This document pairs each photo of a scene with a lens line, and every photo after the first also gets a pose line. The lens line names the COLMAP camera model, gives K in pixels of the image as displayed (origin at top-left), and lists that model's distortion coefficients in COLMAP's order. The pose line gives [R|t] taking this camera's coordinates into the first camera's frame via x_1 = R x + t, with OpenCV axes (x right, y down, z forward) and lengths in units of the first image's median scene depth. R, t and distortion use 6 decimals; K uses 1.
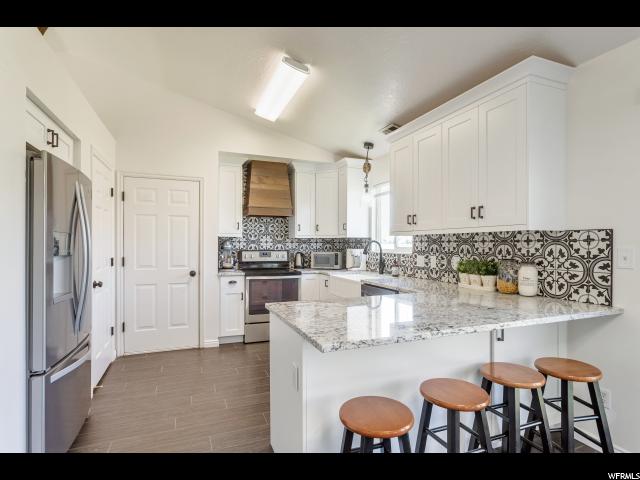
lens RADIAL K [[330.9, 0, 319.3], [0, 330.9, 245.6], [0, 0, 1]] dist [-0.006748, -0.002548]
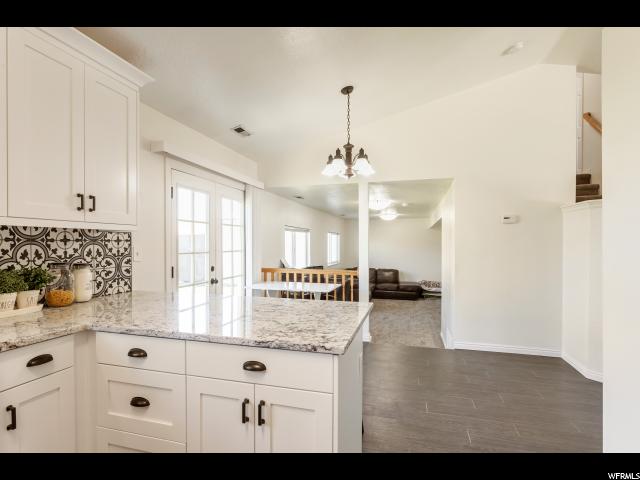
lens RADIAL K [[330.9, 0, 324.1], [0, 330.9, 242.5], [0, 0, 1]] dist [-0.006748, -0.002548]
pose [[-0.797025, 0.005351, 0.603923, -0.389347], [0.006308, 0.999980, -0.000535, -0.003566], [-0.603913, 0.003383, -0.797043, 1.170332]]
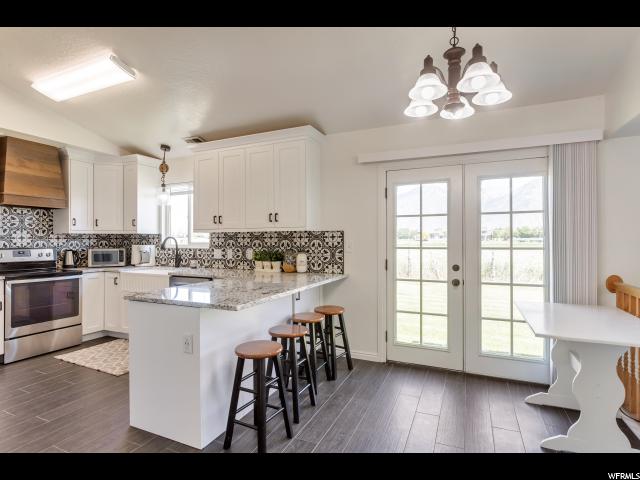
lens RADIAL K [[330.9, 0, 316.6], [0, 330.9, 240.5], [0, 0, 1]] dist [-0.006748, -0.002548]
pose [[0.718143, -0.005116, 0.695877, -0.364597], [0.007291, 0.999973, -0.000172, 0.001170], [-0.695858, 0.005197, 0.718161, -0.158814]]
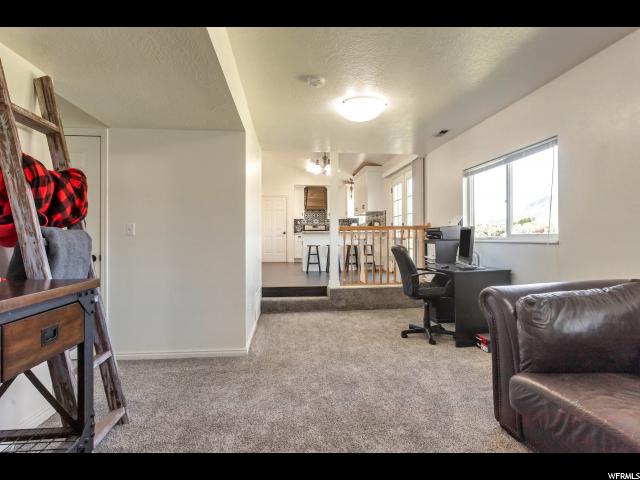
lens RADIAL K [[330.9, 0, 317.2], [0, 330.9, 237.0], [0, 0, 1]] dist [-0.006748, -0.002548]
pose [[0.963459, -0.002647, -0.267843, 0.791403], [0.000987, 0.999979, -0.006331, 0.190799], [0.267854, 0.005835, 0.963442, -2.021452]]
